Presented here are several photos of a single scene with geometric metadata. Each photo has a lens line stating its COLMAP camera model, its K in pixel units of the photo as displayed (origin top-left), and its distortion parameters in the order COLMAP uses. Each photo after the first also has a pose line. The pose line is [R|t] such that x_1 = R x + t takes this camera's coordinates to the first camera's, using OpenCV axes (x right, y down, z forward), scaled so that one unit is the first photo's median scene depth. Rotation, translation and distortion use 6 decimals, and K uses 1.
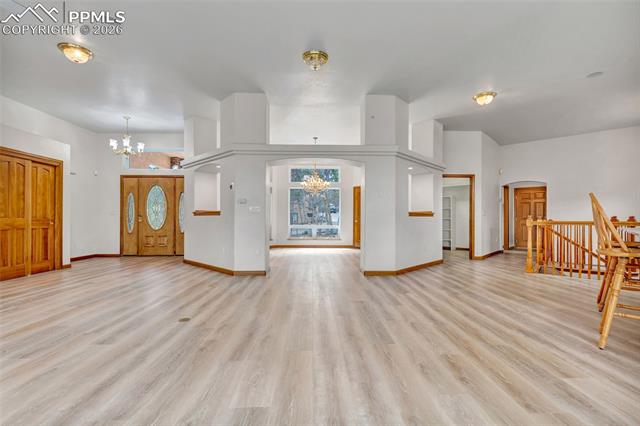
lens RADIAL K [[300.6, 0, 320.1], [0, 300.6, 217.7], [0, 0, 1]] dist [0.013246, -0.000781]
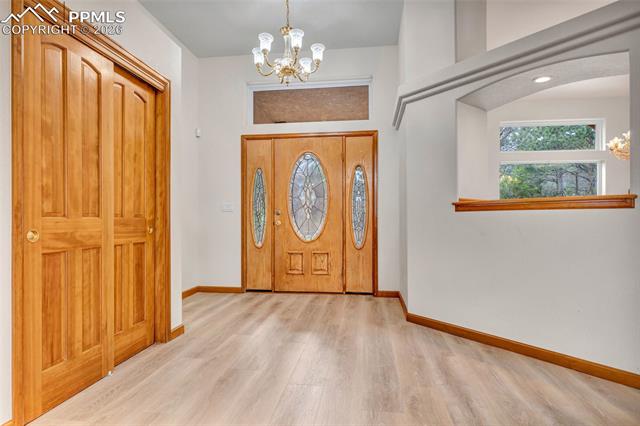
lens RADIAL K [[352.0, 0, 316.4], [0, 352.0, 218.9], [0, 0, 1]] dist [-0.000741, -0.000320]
pose [[0.987533, -0.000870, -0.157410, -0.584391], [0.001167, 0.999998, 0.001791, 0.002587], [0.157408, -0.001953, 0.987532, 0.562898]]
